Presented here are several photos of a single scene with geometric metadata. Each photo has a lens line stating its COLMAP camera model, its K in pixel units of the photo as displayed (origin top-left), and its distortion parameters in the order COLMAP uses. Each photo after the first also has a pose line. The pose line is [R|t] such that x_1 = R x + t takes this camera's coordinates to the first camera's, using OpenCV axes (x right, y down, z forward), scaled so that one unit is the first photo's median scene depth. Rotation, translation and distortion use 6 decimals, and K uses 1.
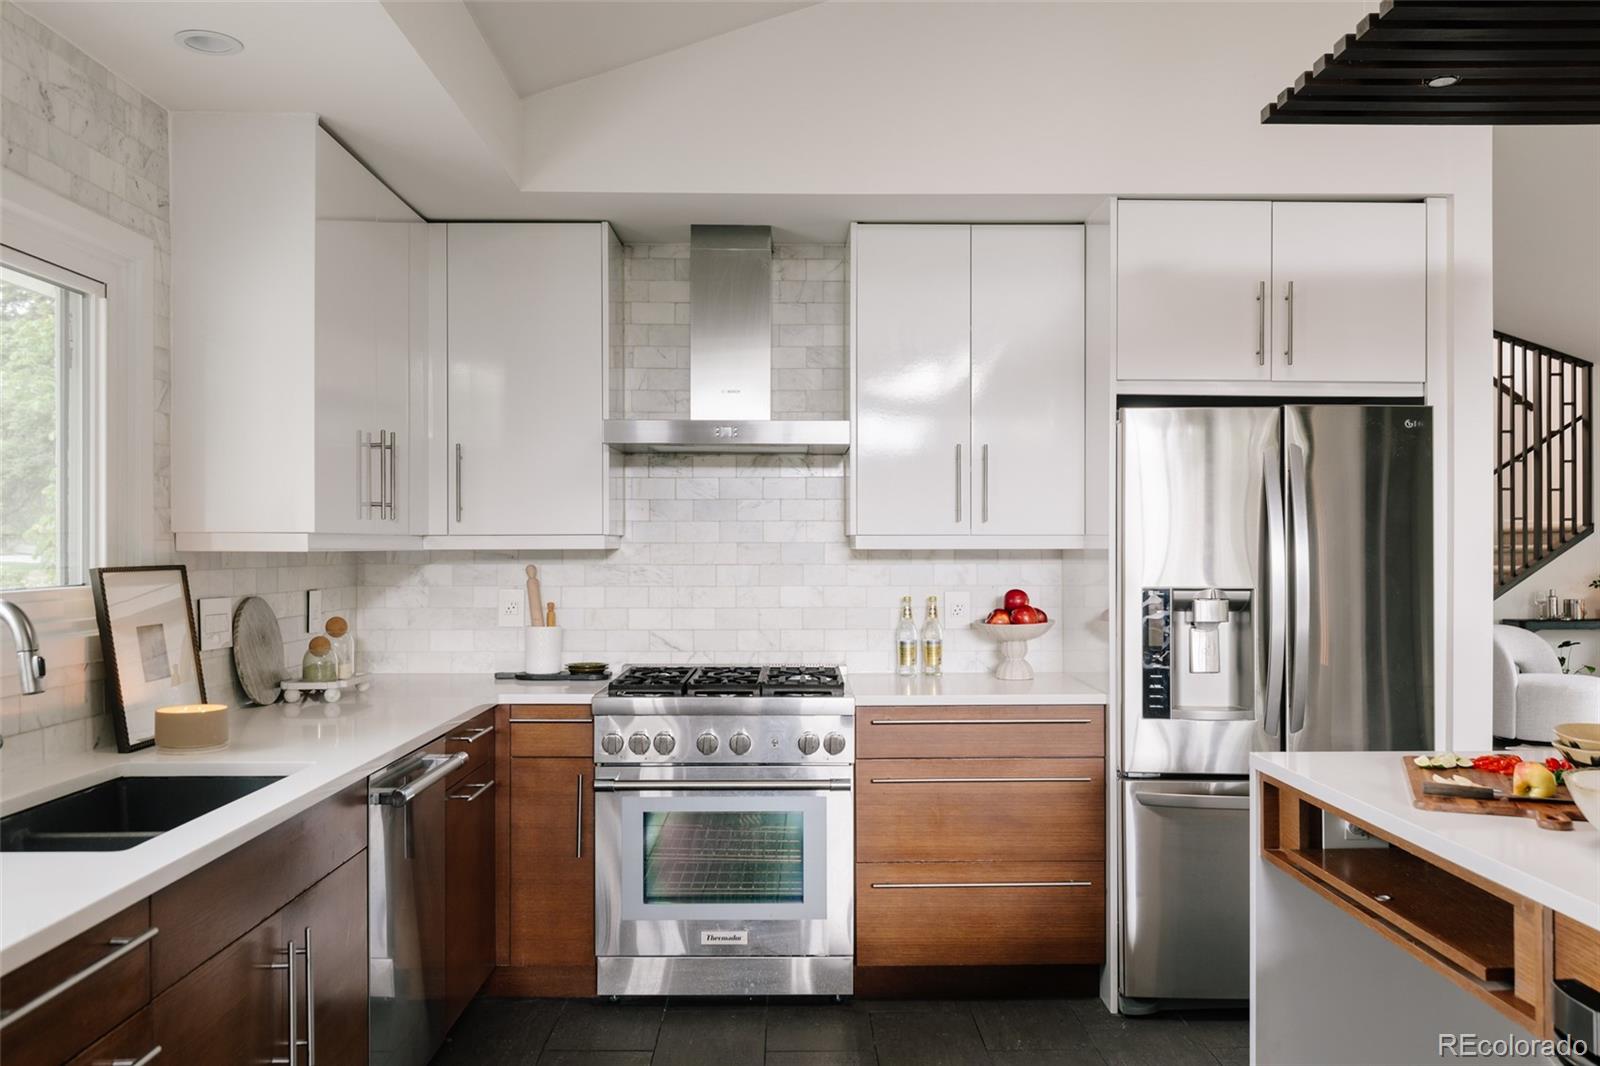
lens RADIAL K [[1288.6, 0, 792.8], [0, 1288.6, 544.0], [0, 0, 1]] dist [0.007601, 0.004874]
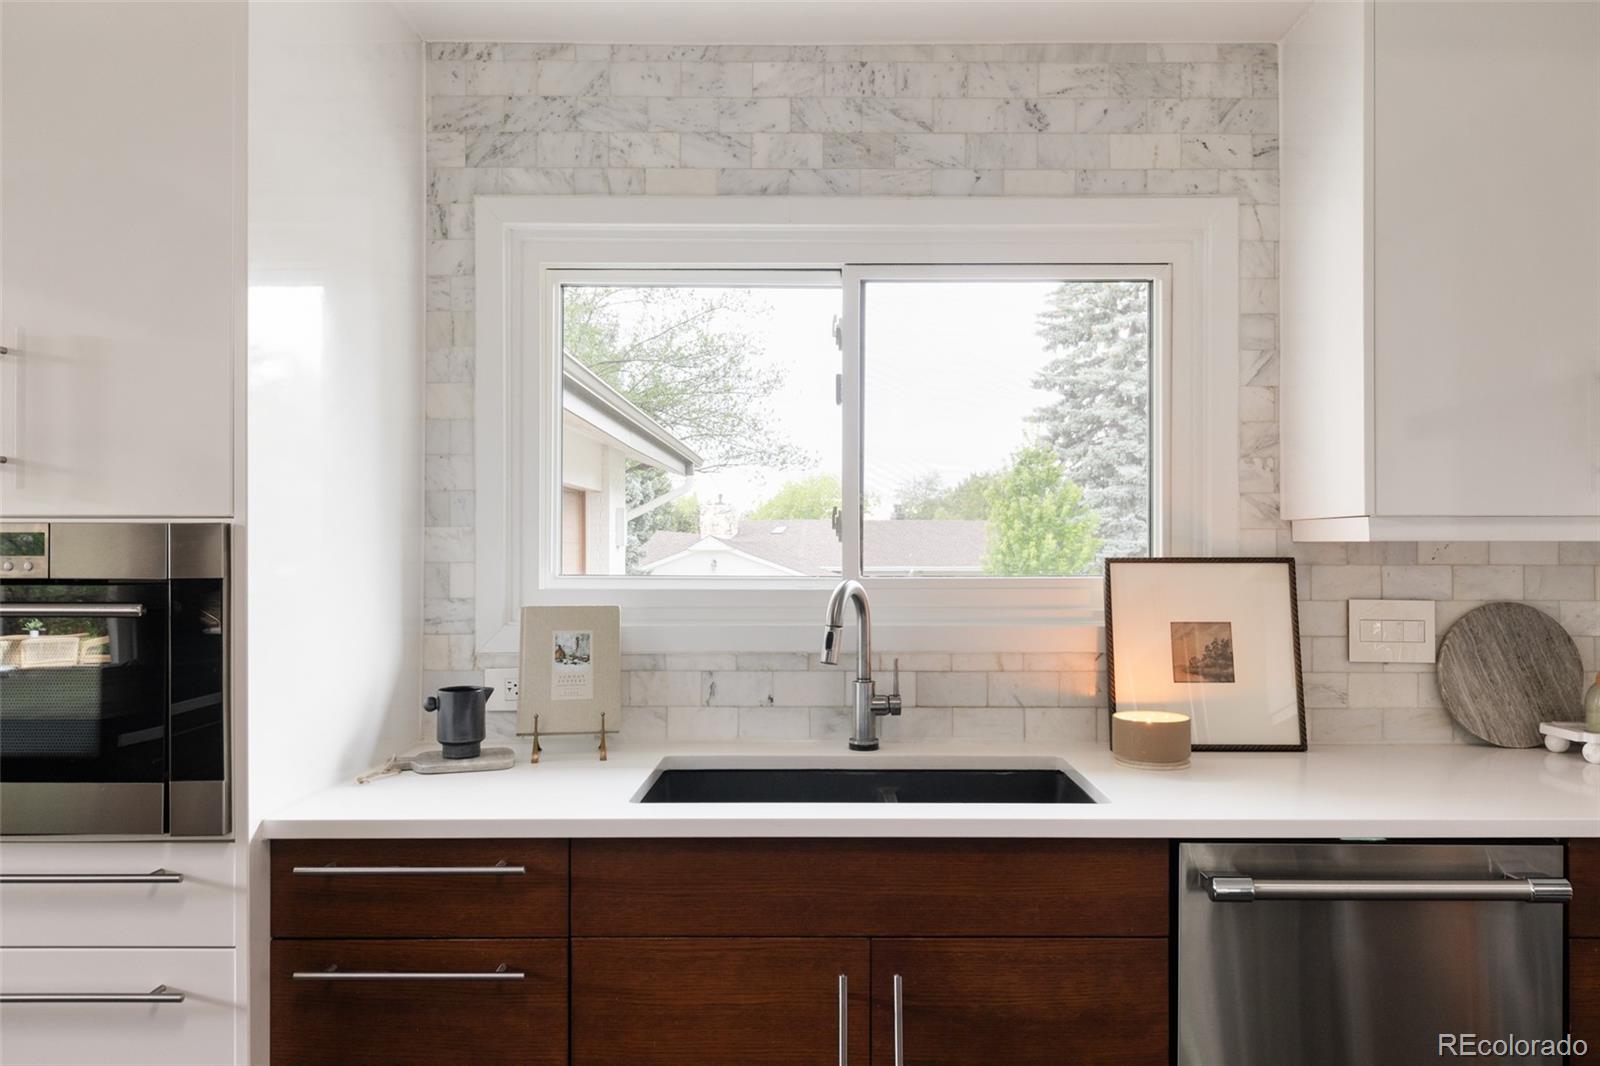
lens RADIAL K [[1037.2, 0, 795.4], [0, 1037.2, 546.0], [0, 0, 1]] dist [0.011782, -0.008116]
pose [[-0.004151, -0.001752, -0.999990, 0.186271], [0.000664, 0.999998, -0.001755, 0.007764], [0.999991, -0.000672, -0.004149, 0.555022]]
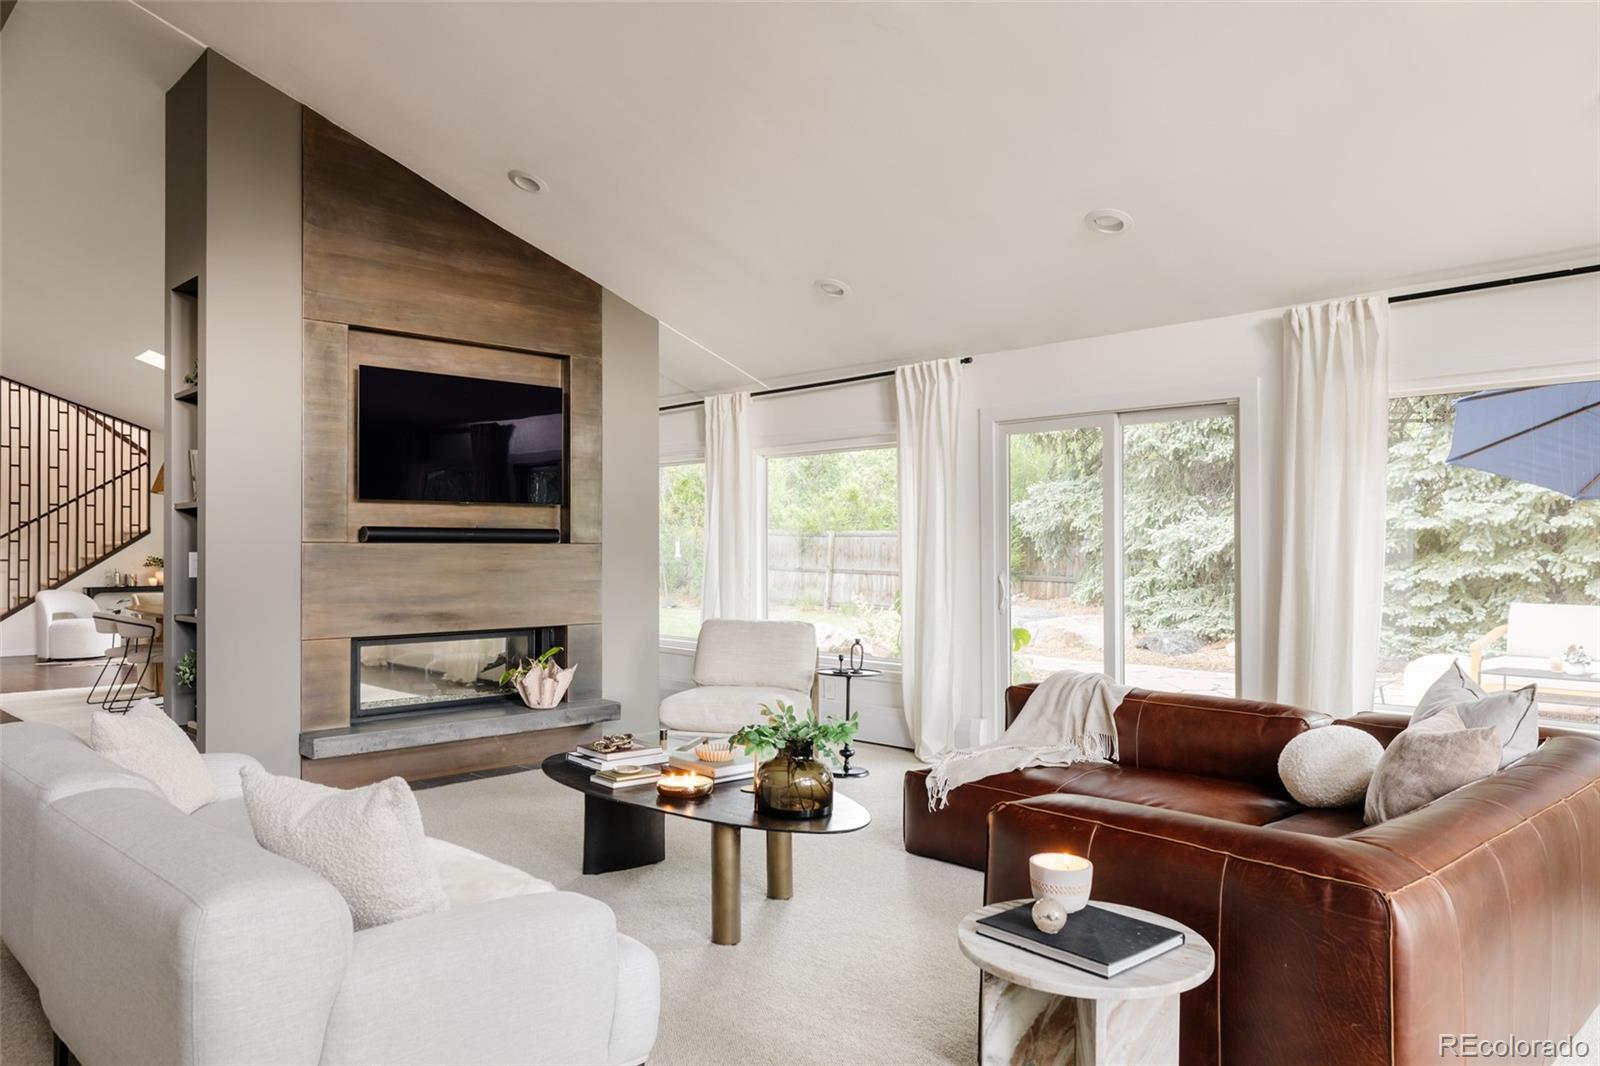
lens RADIAL K [[1114.6, 0, 799.8], [0, 1114.6, 542.2], [0, 0, 1]] dist [0.016360, -0.022899]
pose [[0.725414, 0.004270, 0.688299, 0.659700], [-0.000383, 0.999983, -0.005800, 0.026032], [-0.688312, 0.003944, 0.725404, -1.659573]]
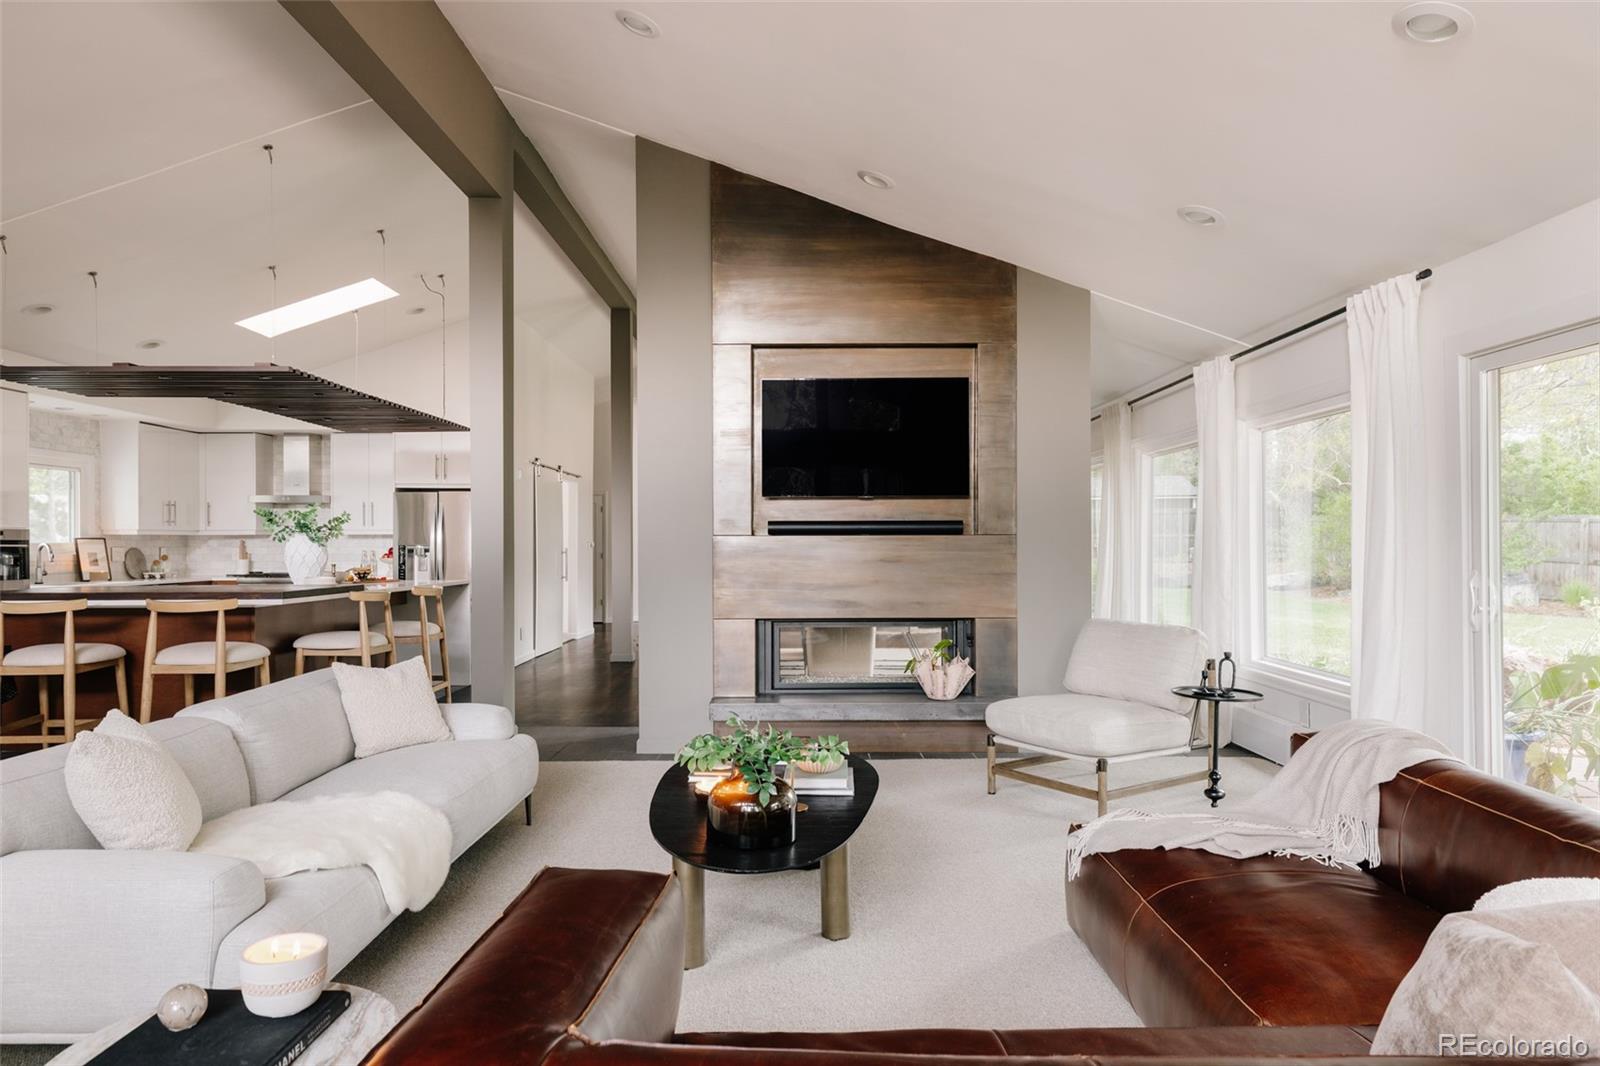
lens RADIAL K [[1037.2, 0, 801.0], [0, 1037.2, 539.6], [0, 0, 1]] dist [0.011782, -0.008116]
pose [[0.999984, -0.003025, -0.004823, 1.347872], [0.003015, 0.999994, -0.001906, 0.027730], [0.004828, 0.001891, 0.999987, -1.743237]]
